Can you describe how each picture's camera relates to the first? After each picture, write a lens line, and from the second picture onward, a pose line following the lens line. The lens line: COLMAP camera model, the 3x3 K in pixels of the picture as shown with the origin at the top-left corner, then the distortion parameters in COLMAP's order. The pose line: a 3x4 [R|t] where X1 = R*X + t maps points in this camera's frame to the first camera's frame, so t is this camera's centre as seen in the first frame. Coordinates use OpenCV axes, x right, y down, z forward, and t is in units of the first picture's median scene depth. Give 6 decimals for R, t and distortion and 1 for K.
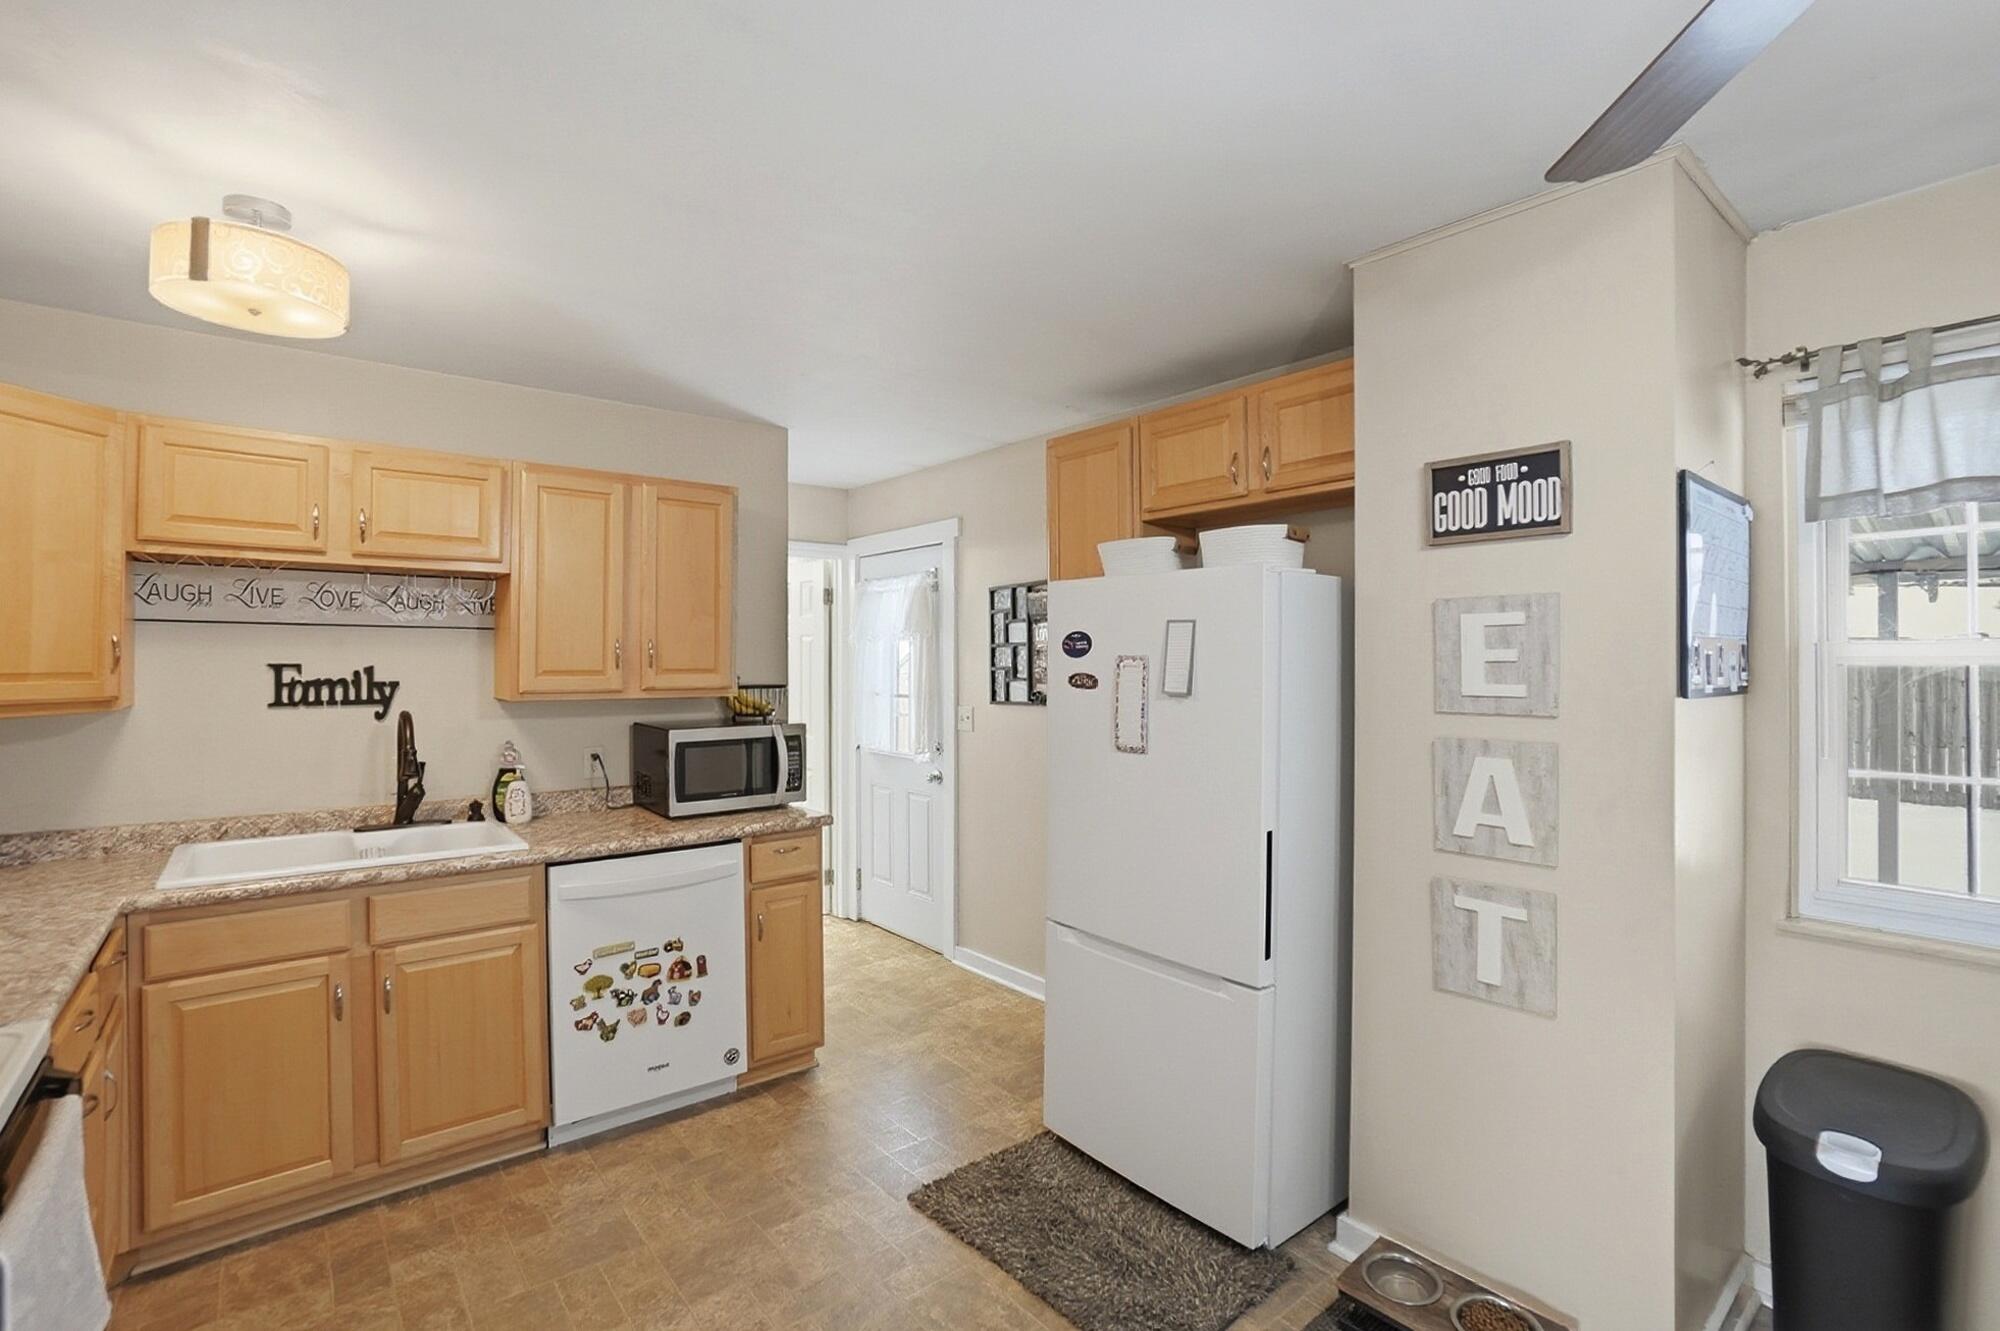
lens RADIAL K [[891.5, 0, 995.2], [0, 891.5, 661.2], [0, 0, 1]] dist [-0.035094, 0.003368]
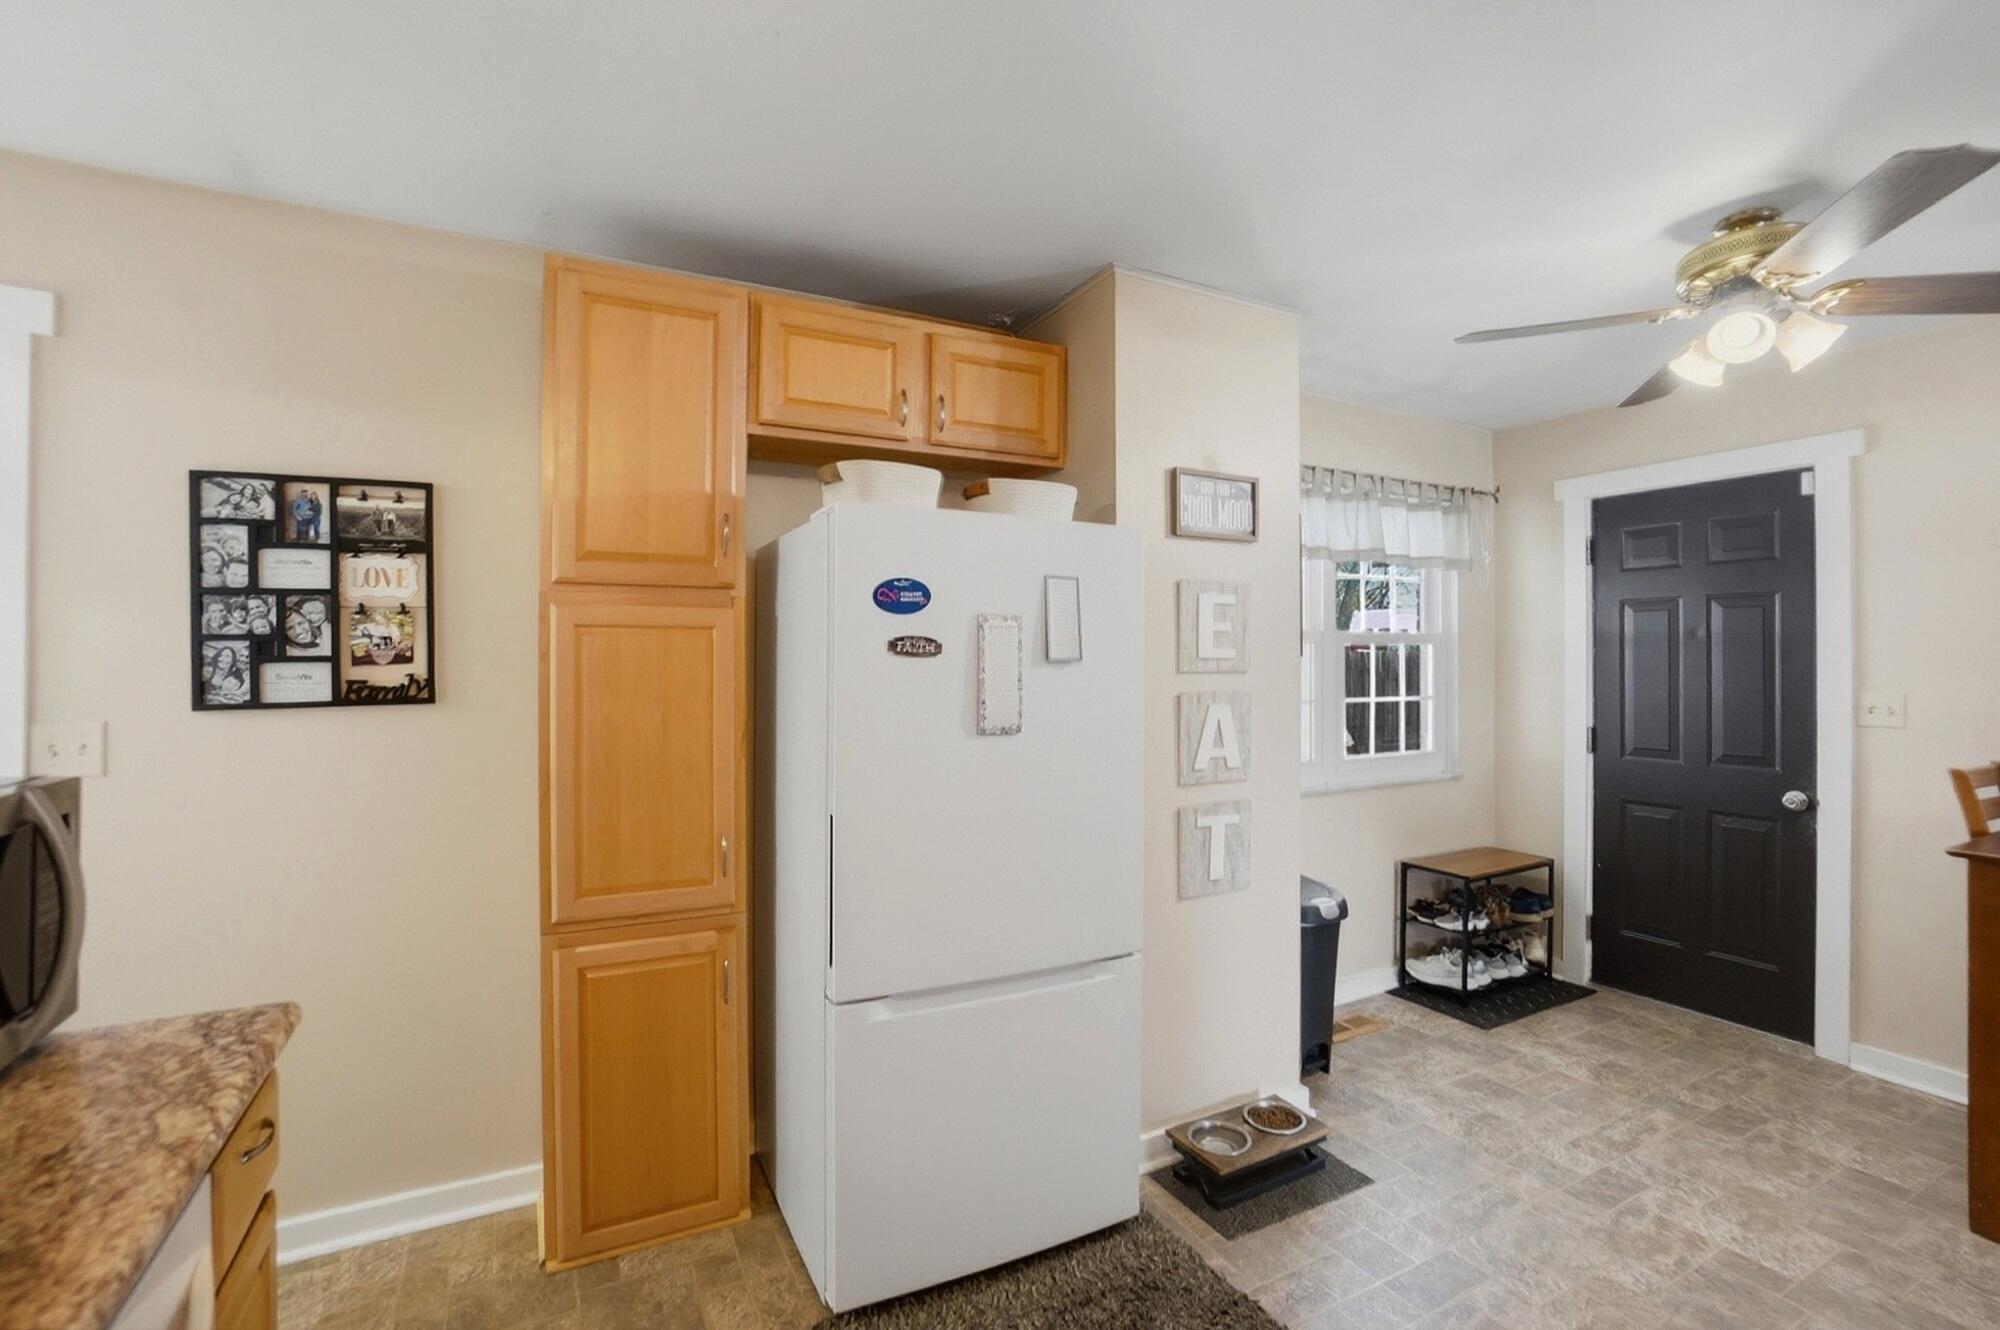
lens RADIAL K [[891.5, 0, 985.1], [0, 891.5, 658.8], [0, 0, 1]] dist [-0.035094, 0.003368]
pose [[0.216807, 0.005249, 0.976200, -0.636727], [-0.000148, 0.999986, -0.005344, 0.038323], [-0.976215, 0.001014, 0.216804, 0.837480]]
